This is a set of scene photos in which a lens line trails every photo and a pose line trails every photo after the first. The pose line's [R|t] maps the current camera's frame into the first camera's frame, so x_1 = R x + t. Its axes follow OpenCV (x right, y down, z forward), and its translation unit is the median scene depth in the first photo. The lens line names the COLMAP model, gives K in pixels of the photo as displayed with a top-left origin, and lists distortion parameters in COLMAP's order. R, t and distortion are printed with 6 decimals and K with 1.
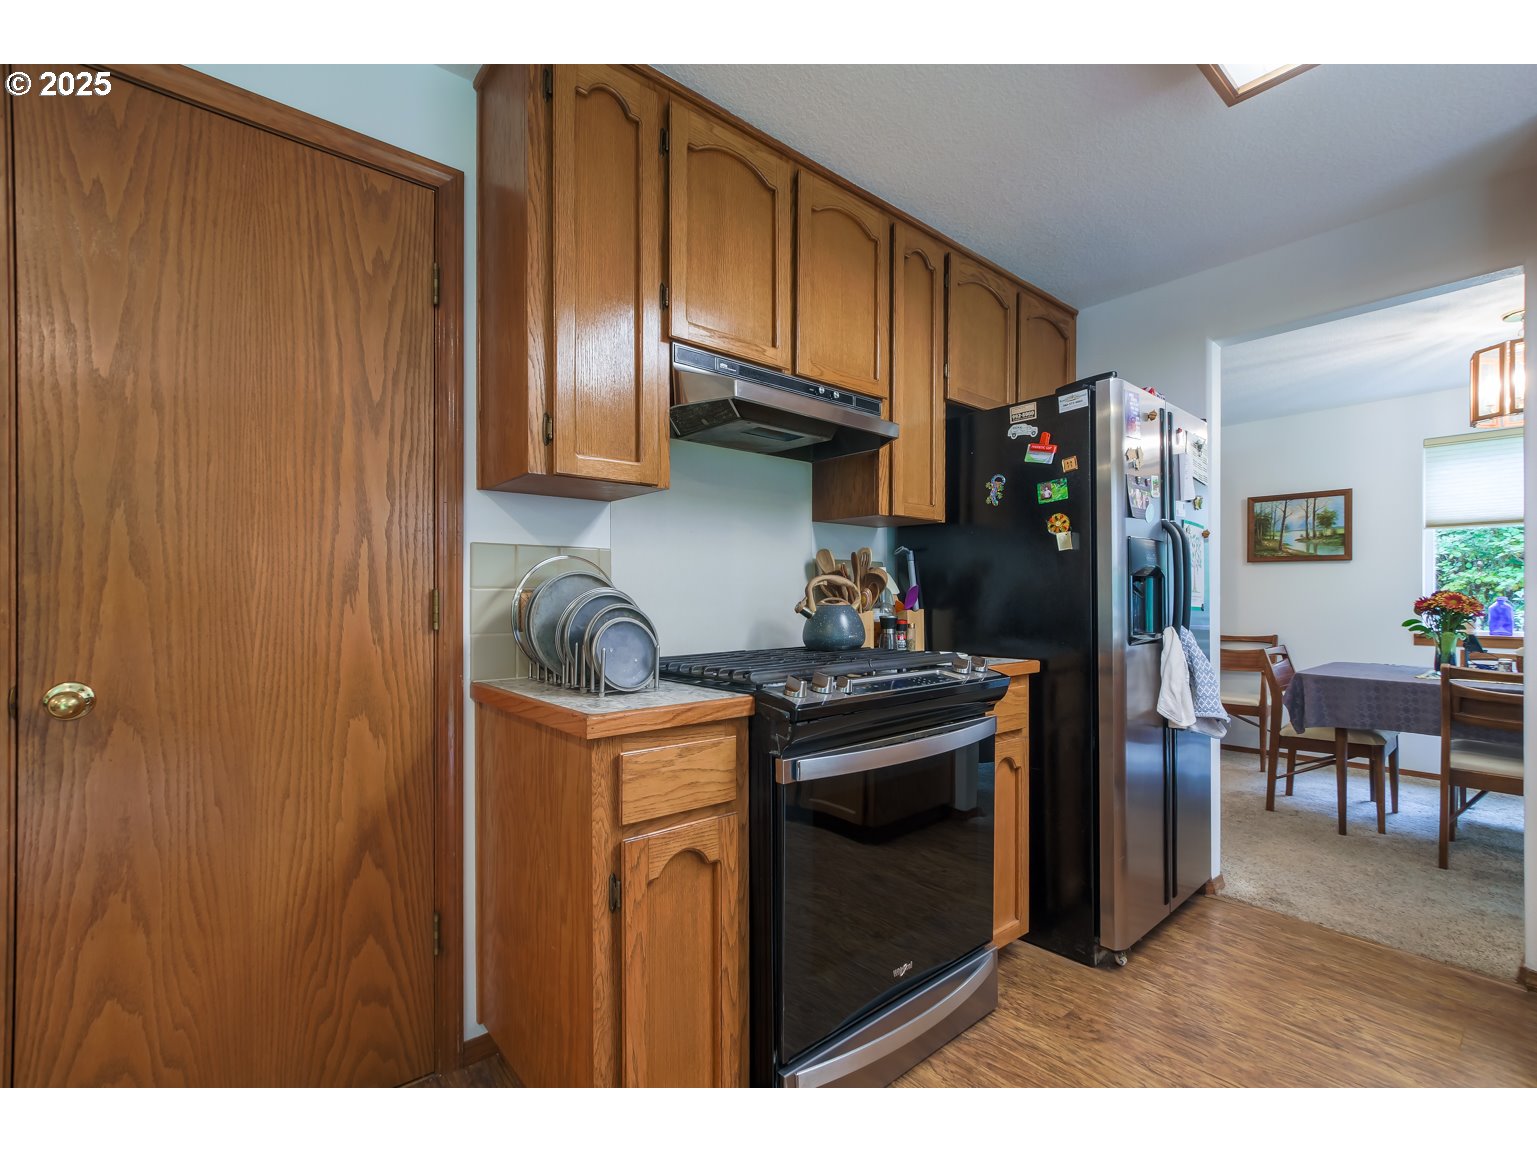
lens RADIAL K [[699.6, 0, 763.2], [0, 699.6, 587.1], [0, 0, 1]] dist [0.001666, 0.000087]
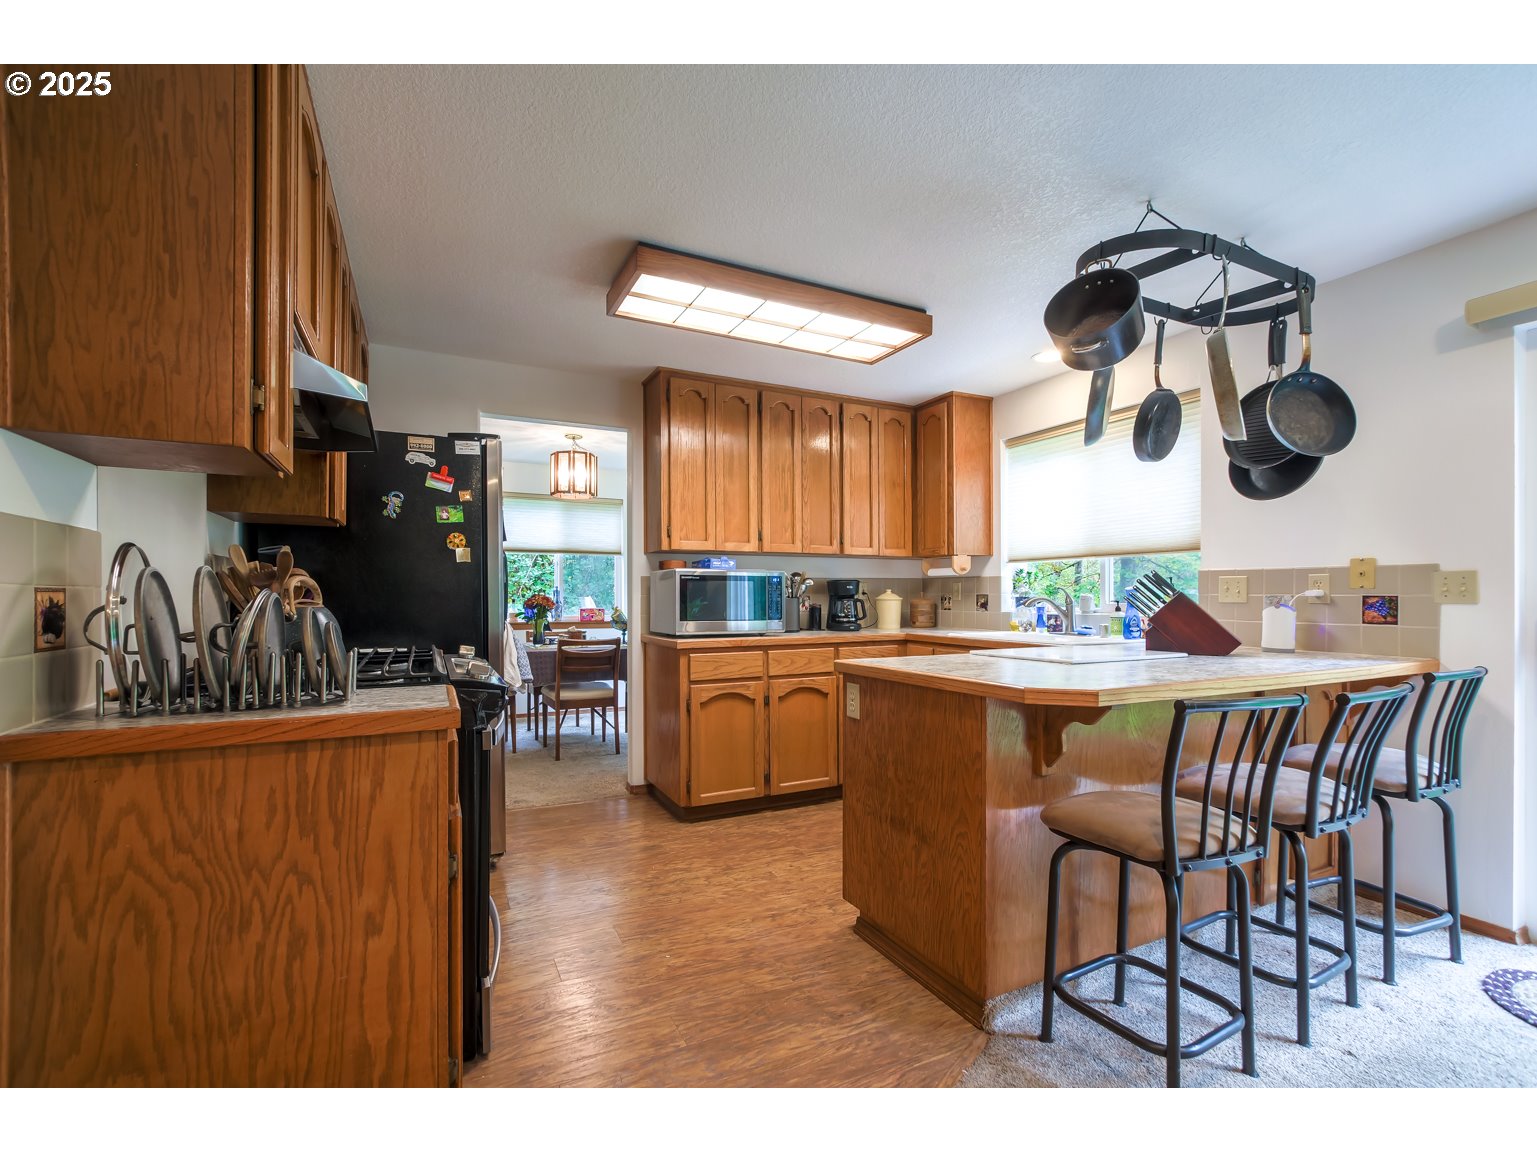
lens RADIAL K [[699.6, 0, 766.4], [0, 699.6, 584.9], [0, 0, 1]] dist [0.001666, 0.000087]
pose [[0.250434, 0.018036, 0.967966, -0.646455], [-0.015485, 0.999773, -0.014623, -0.000634], [-0.968010, -0.011327, 0.250657, 0.131045]]
